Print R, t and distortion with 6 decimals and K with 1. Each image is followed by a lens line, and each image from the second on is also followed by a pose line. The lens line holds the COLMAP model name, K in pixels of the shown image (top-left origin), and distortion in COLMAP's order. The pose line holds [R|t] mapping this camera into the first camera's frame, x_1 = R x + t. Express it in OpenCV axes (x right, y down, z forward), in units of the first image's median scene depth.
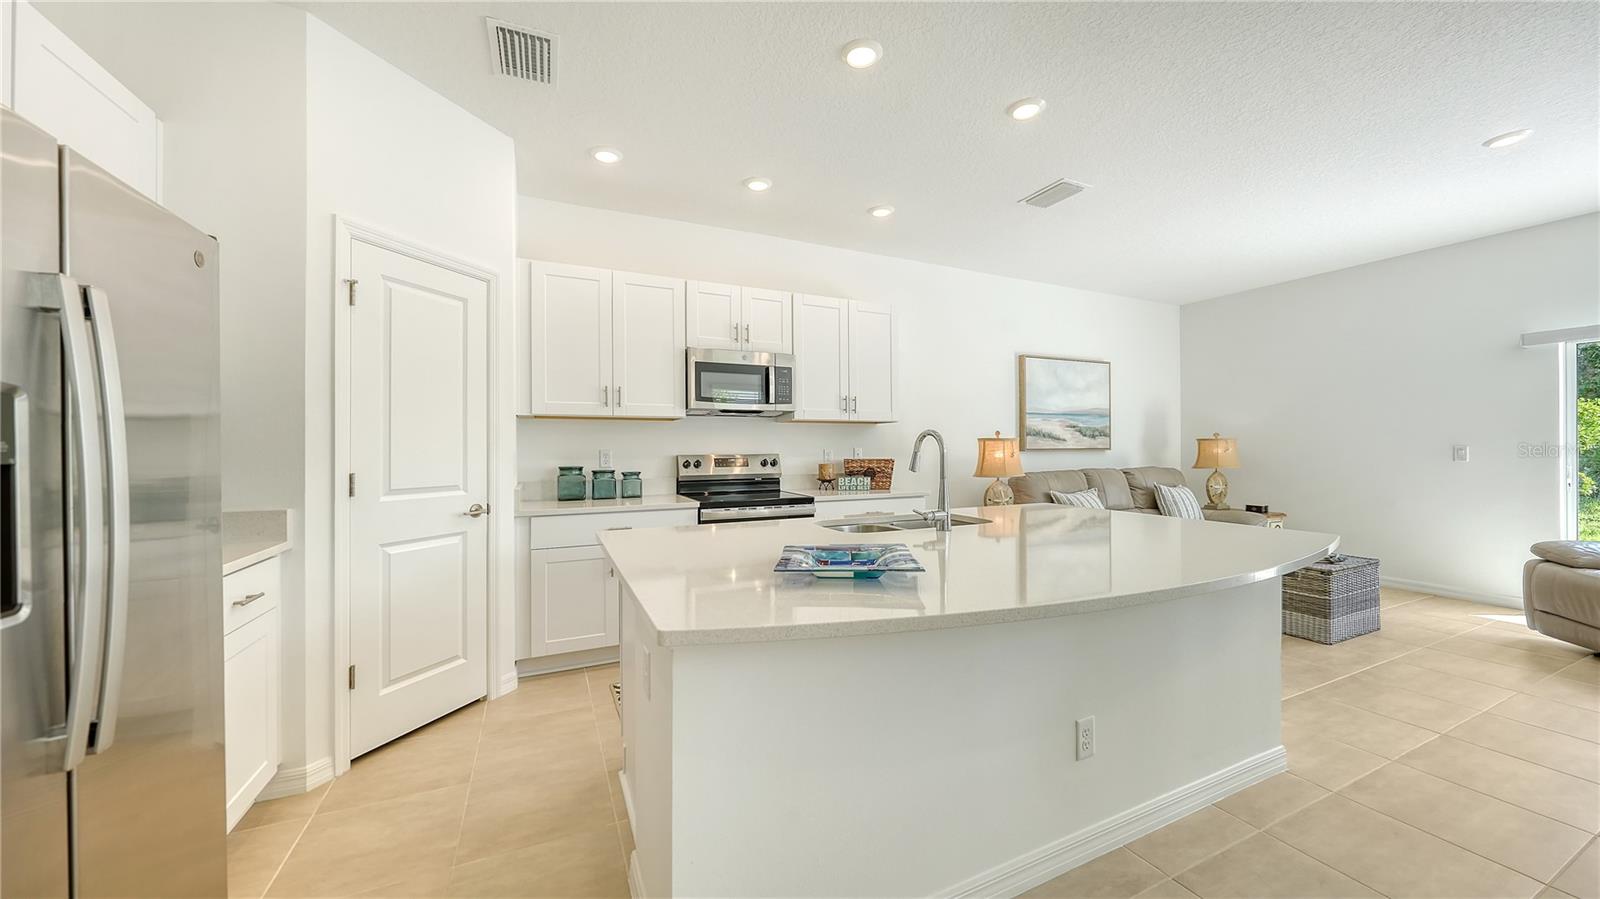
lens RADIAL K [[560.6, 0, 797.6], [0, 560.6, 443.7], [0, 0, 1]] dist [-0.000932, -0.000362]
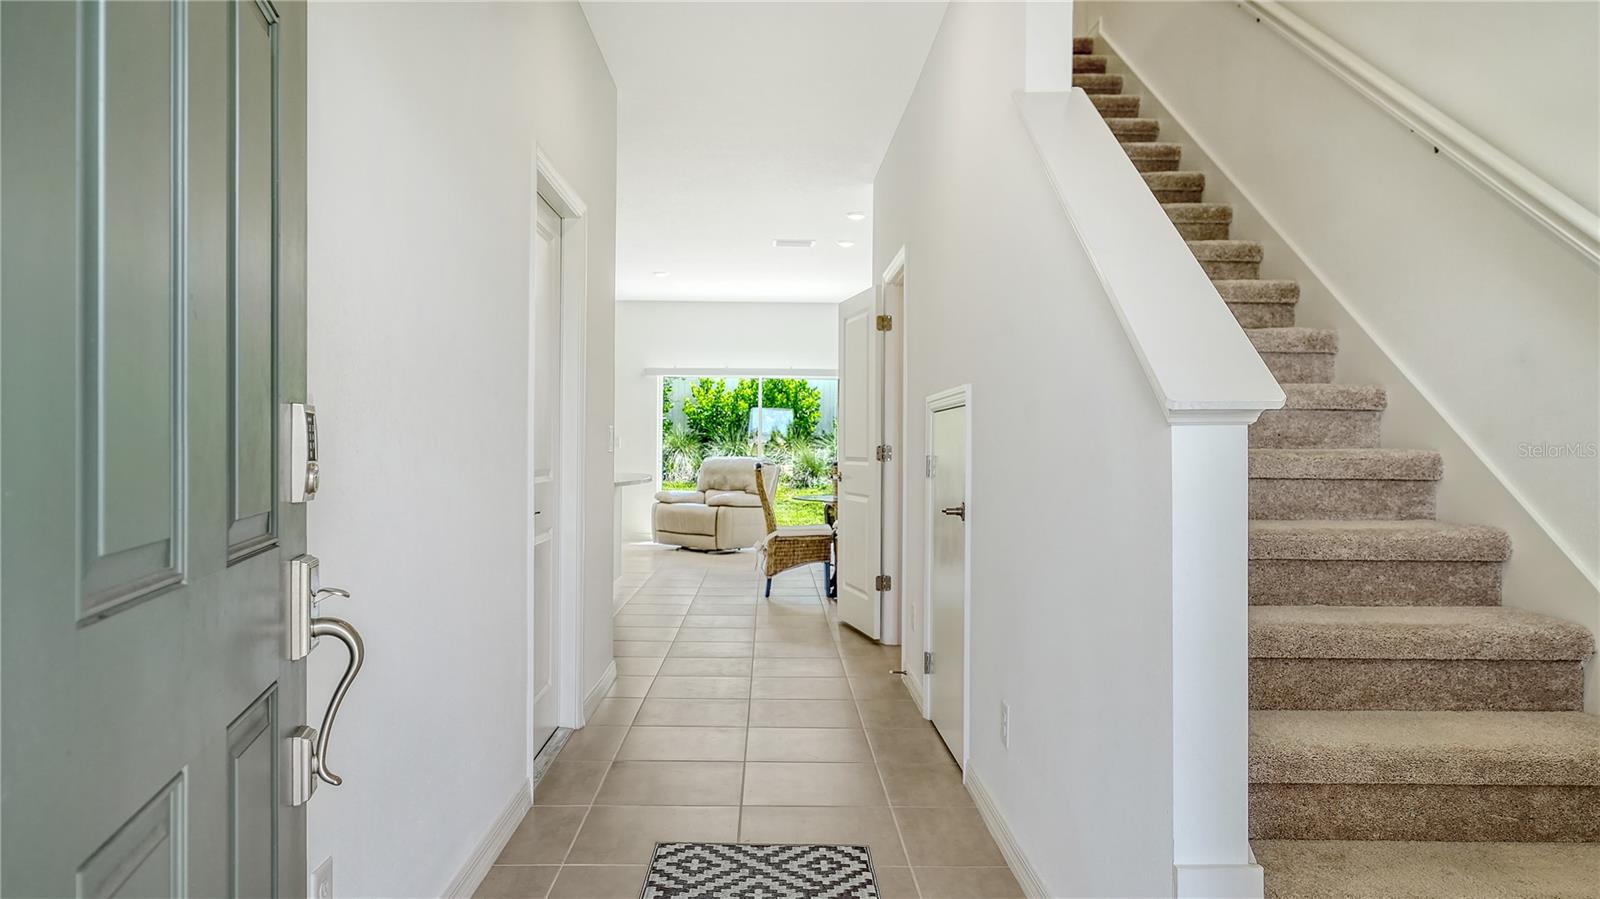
lens RADIAL K [[1112.9, 0, 800.0], [0, 1112.9, 449.5], [0, 0, 1]] dist [0.000058, -0.000015]
pose [[0.398511, 0.006865, 0.917138, -1.363302], [-0.017469, 0.999847, 0.000107, 0.027569], [-0.916997, -0.016064, 0.398570, -0.640468]]
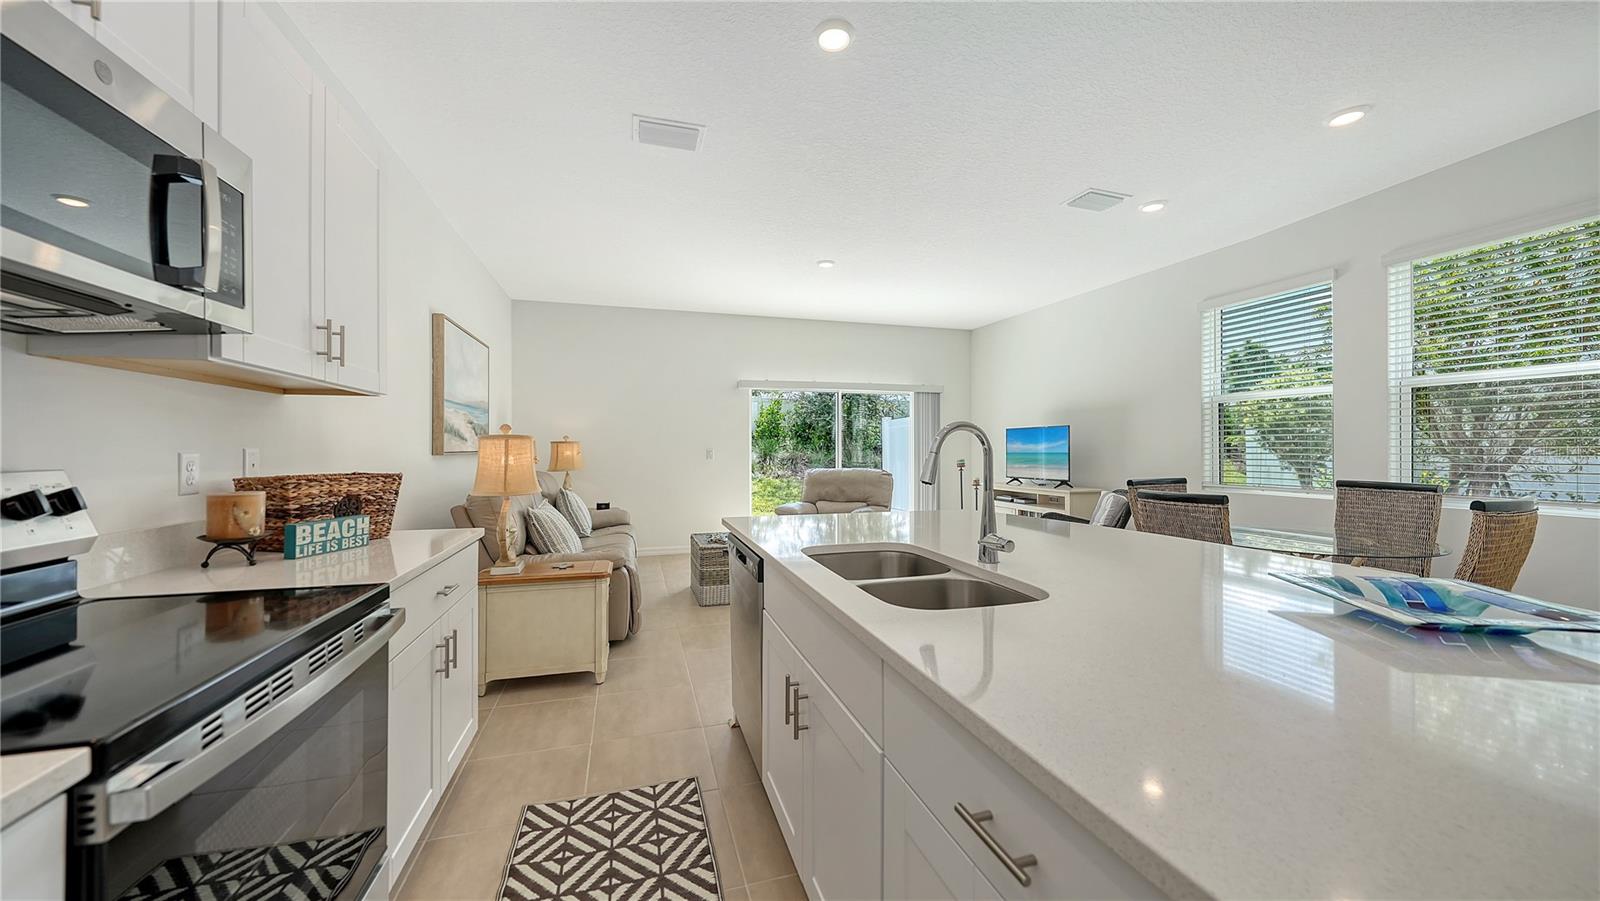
lens RADIAL K [[556.2, 0, 769.5], [0, 556.2, 450.9], [0, 0, 1]] dist [0.000877, 0.000061]
pose [[0.153490, 0.000322, 0.988150, -0.259907], [-0.005094, 0.999987, 0.000466, 0.006990], [-0.988137, -0.005105, 0.153490, 0.626061]]
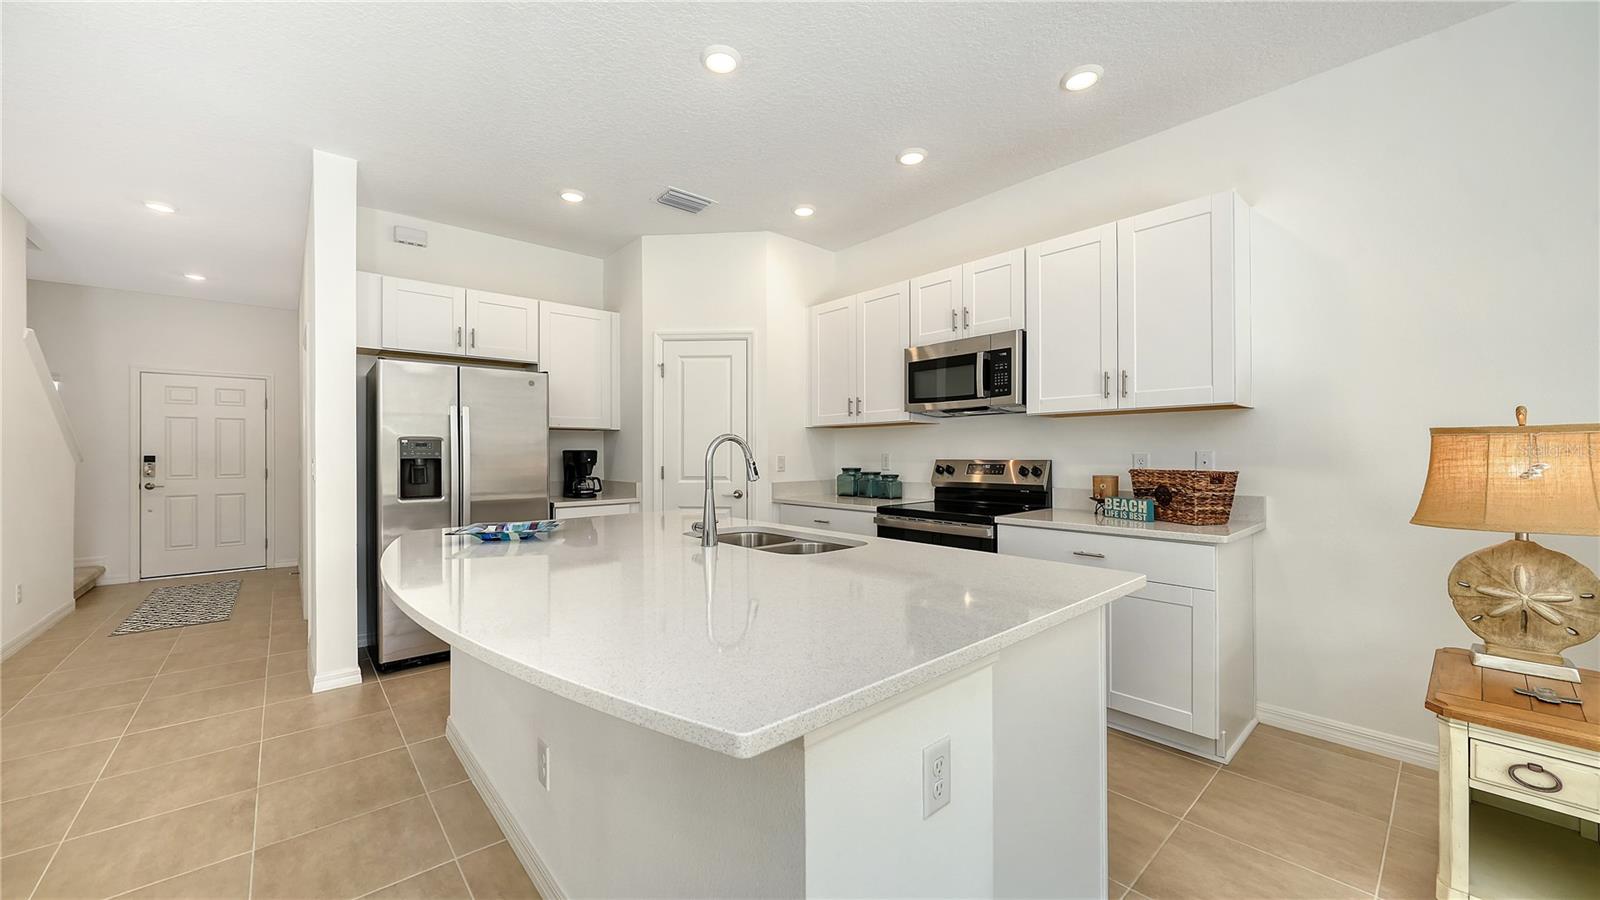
lens RADIAL K [[573.9, 0, 777.5], [0, 573.9, 451.0], [0, 0, 1]] dist [0.000358, 0.000044]
pose [[0.273149, -0.001467, -0.961971, 0.624918], [0.010177, 0.999947, 0.001365, 0.001356], [0.961918, -0.010163, 0.273149, 0.450723]]
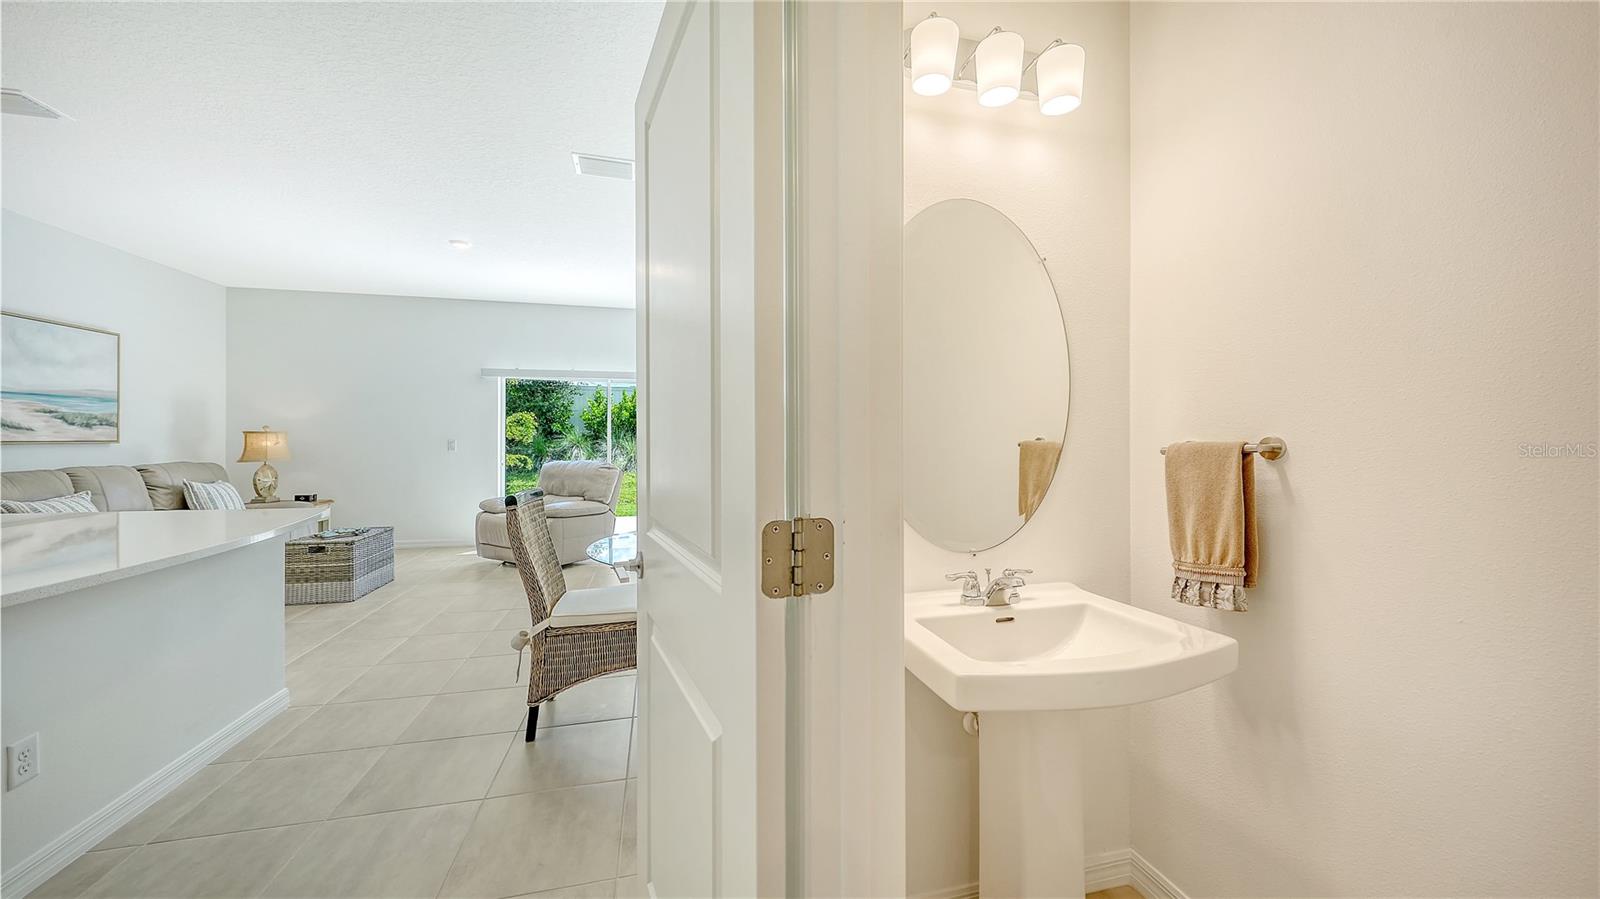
lens RADIAL K [[560.6, 0, 797.6], [0, 560.6, 443.7], [0, 0, 1]] dist [-0.000932, -0.000362]
pose [[0.199934, -0.001416, 0.979808, -0.047925], [-0.010598, 0.999937, 0.003607, -0.001544], [-0.979752, -0.011105, 0.199907, -0.160591]]
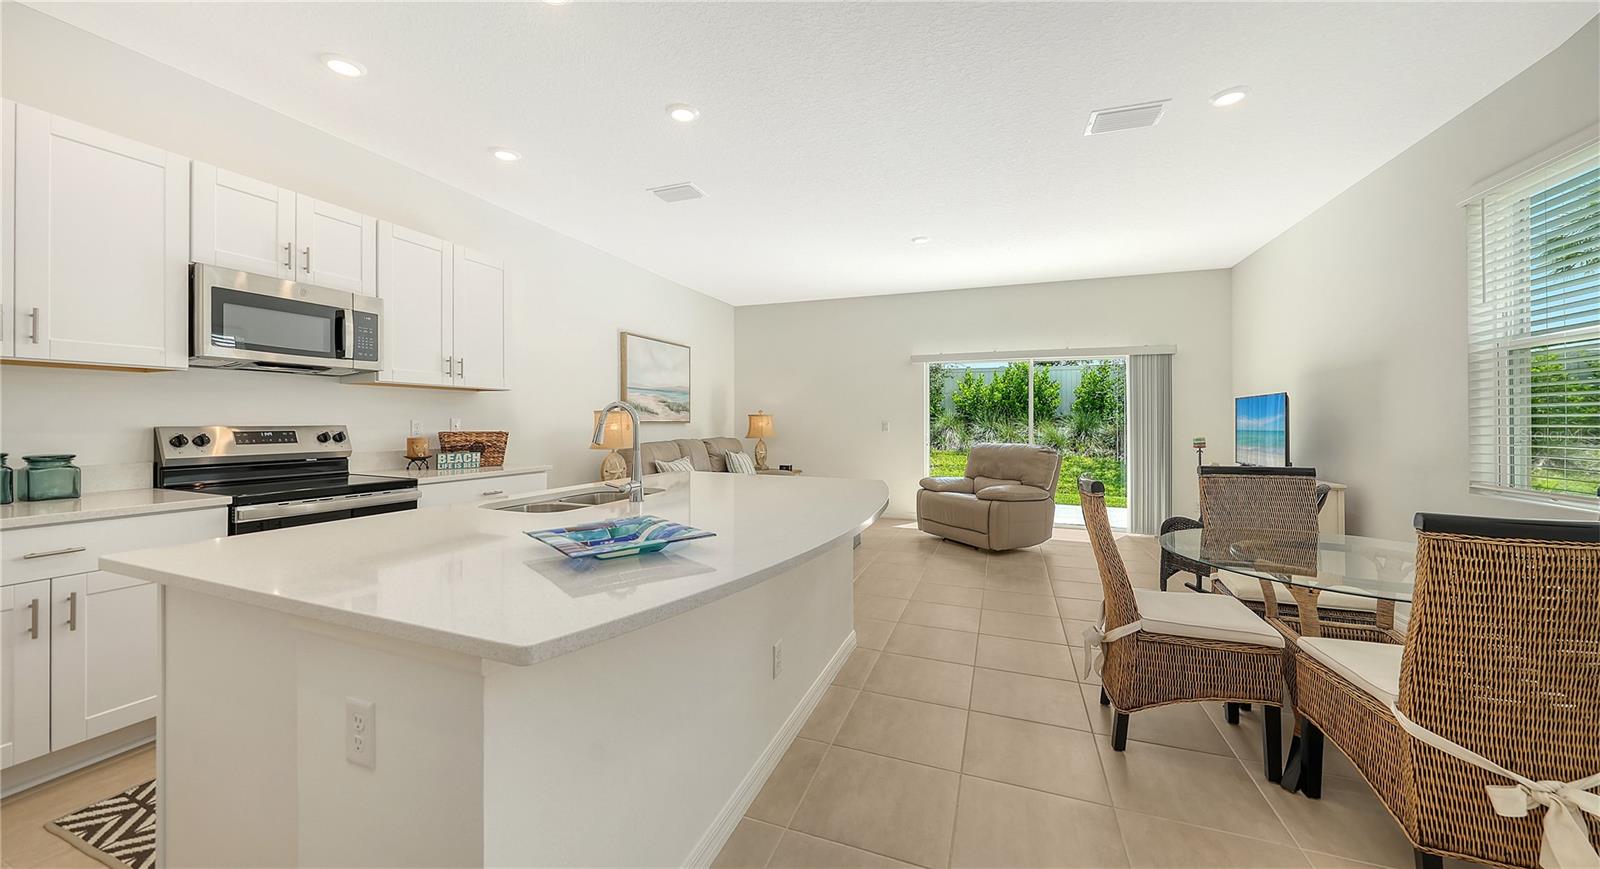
lens RADIAL K [[558.8, 0, 778.7], [0, 558.8, 424.2], [0, 0, 1]] dist [-0.001464, -0.000256]
pose [[0.729976, 0.004557, 0.683458, -0.127123], [-0.013756, 0.999873, 0.008025, 0.002126], [-0.683335, -0.015259, 0.729946, 0.047921]]
